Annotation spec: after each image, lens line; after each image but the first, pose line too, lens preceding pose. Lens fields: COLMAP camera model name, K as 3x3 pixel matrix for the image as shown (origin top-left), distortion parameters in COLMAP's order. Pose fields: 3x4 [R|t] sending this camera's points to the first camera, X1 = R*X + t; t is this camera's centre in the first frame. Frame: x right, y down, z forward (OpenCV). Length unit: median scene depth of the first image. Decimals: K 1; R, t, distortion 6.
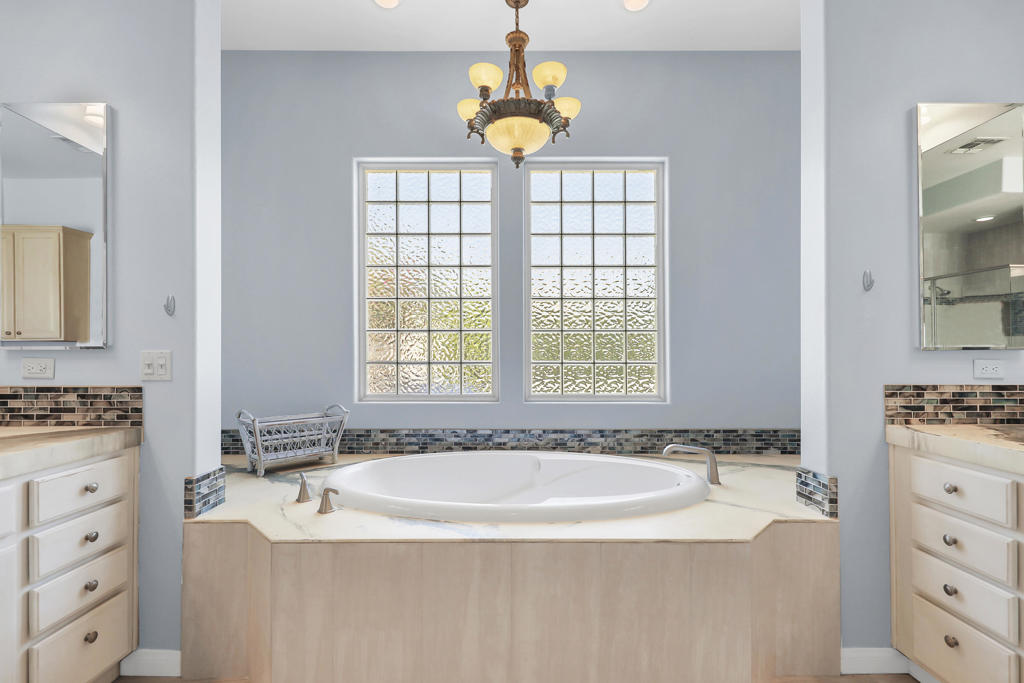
lens RADIAL K [[482.4, 0, 502.1], [0, 482.4, 346.0], [0, 0, 1]] dist [0.000881, -0.002787]
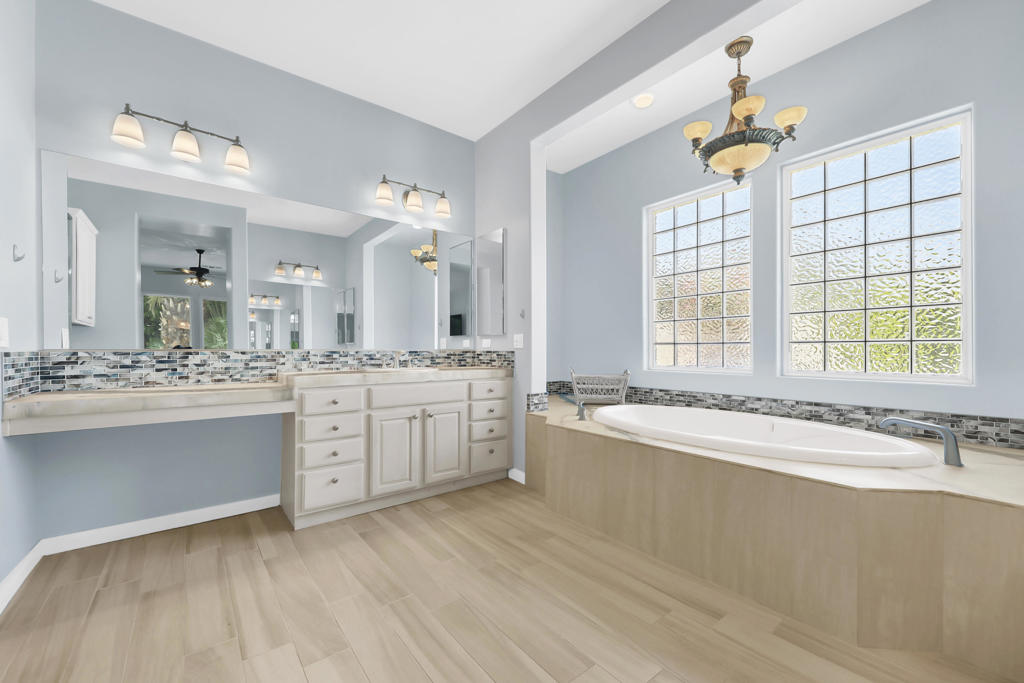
lens RADIAL K [[396.1, 0, 516.2], [0, 396.1, 341.8], [0, 0, 1]] dist [0.002018, -0.000039]
pose [[0.640184, -0.017503, -0.768022, 0.477495], [0.015690, 0.999830, -0.009707, 0.043616], [0.768062, -0.005835, 0.640349, -0.115129]]
